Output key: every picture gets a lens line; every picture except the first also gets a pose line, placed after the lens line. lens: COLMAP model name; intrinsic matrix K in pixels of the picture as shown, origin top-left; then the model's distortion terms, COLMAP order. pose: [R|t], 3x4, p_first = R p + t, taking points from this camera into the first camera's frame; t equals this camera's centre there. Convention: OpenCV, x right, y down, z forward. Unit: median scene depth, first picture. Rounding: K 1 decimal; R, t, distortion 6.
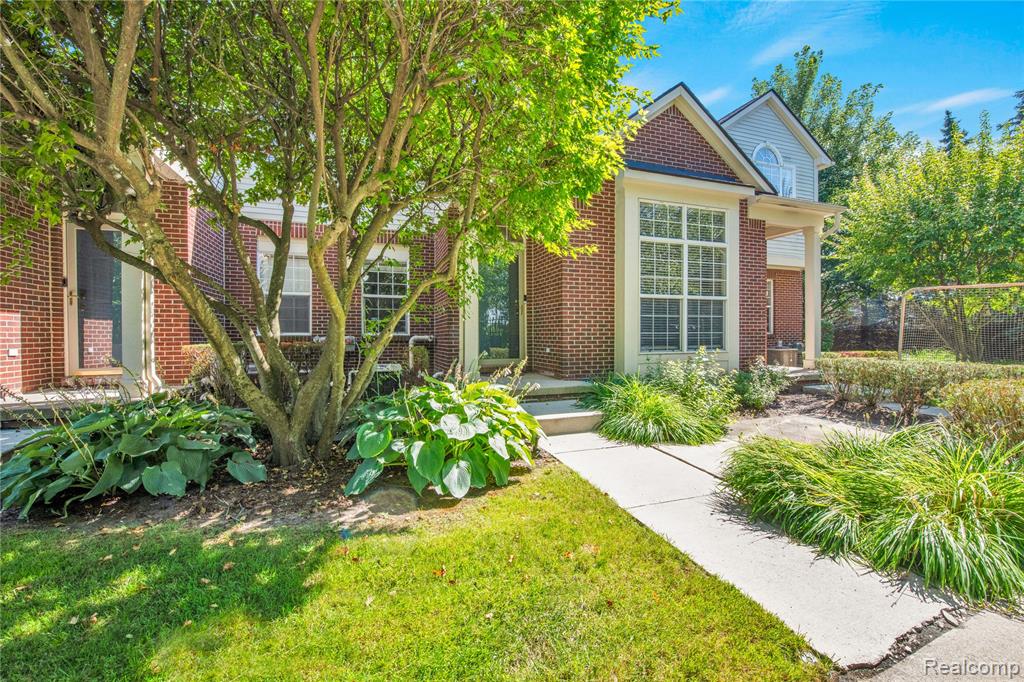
lens RADIAL K [[413.1, 0, 512.0], [0, 413.1, 341.0], [0, 0, 1]] dist [-0.017269, -0.000439]
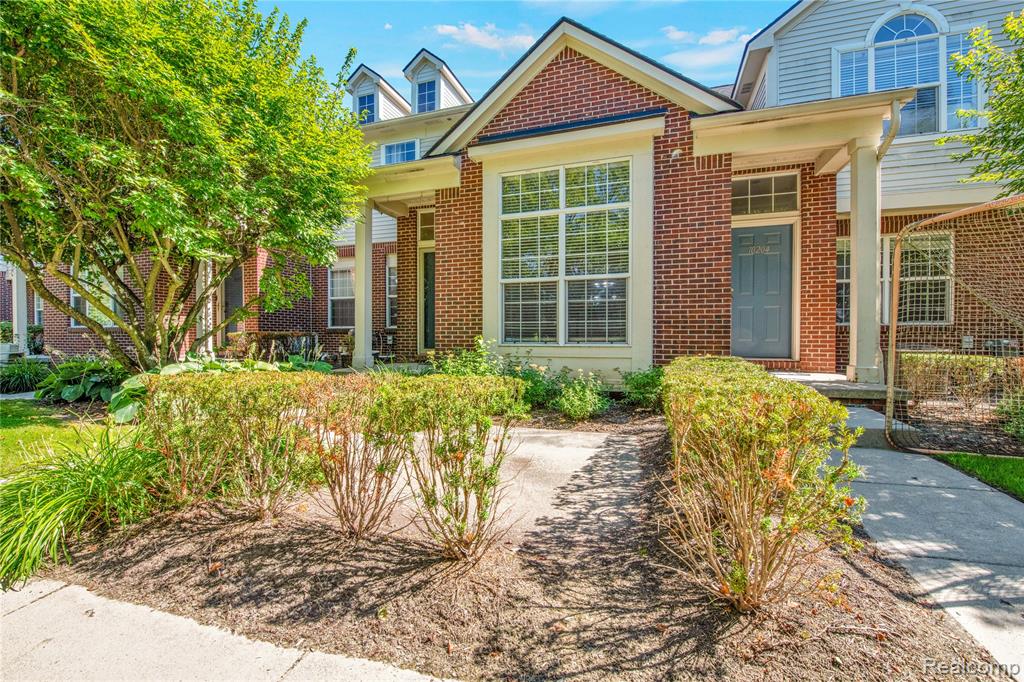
lens RADIAL K [[413.1, 0, 512.0], [0, 413.1, 341.0], [0, 0, 1]] dist [-0.017269, -0.000439]
pose [[0.793526, 0.013531, -0.608386, 0.878717], [-0.008785, 0.999903, 0.010780, 0.011469], [0.608473, -0.003209, 0.793568, 0.293685]]
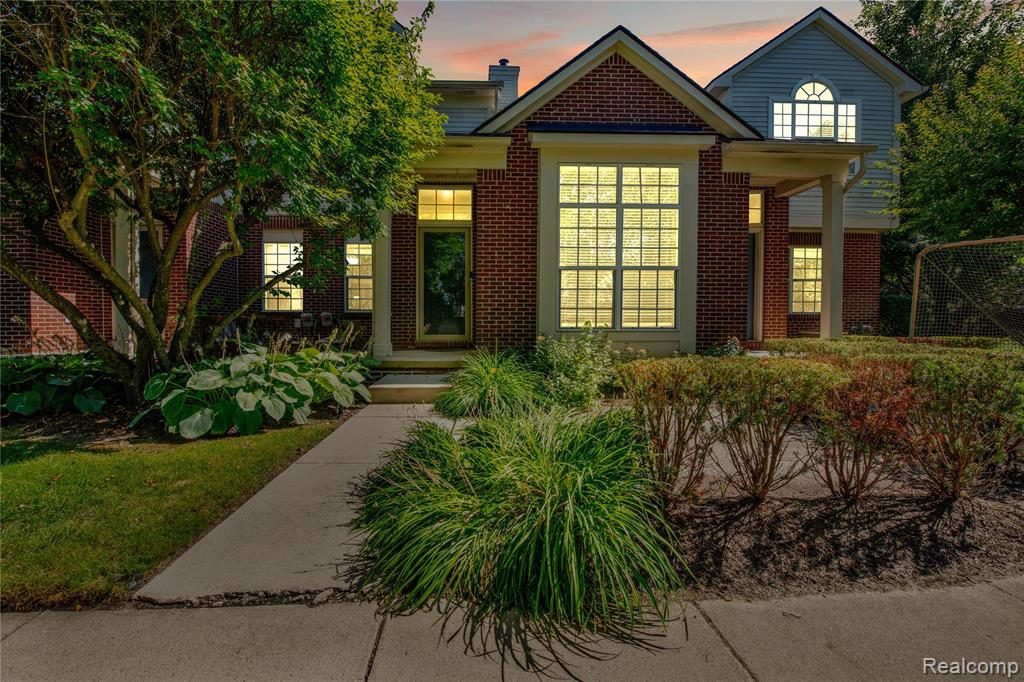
lens RADIAL K [[412.8, 0, 481.7], [0, 412.8, 331.1], [0, 0, 1]] dist [-0.017915, -0.000403]
pose [[0.952132, 0.015488, -0.305294, 0.427805], [-0.010507, 0.999784, 0.017952, 0.017554], [0.305506, -0.013885, 0.952089, 0.058991]]
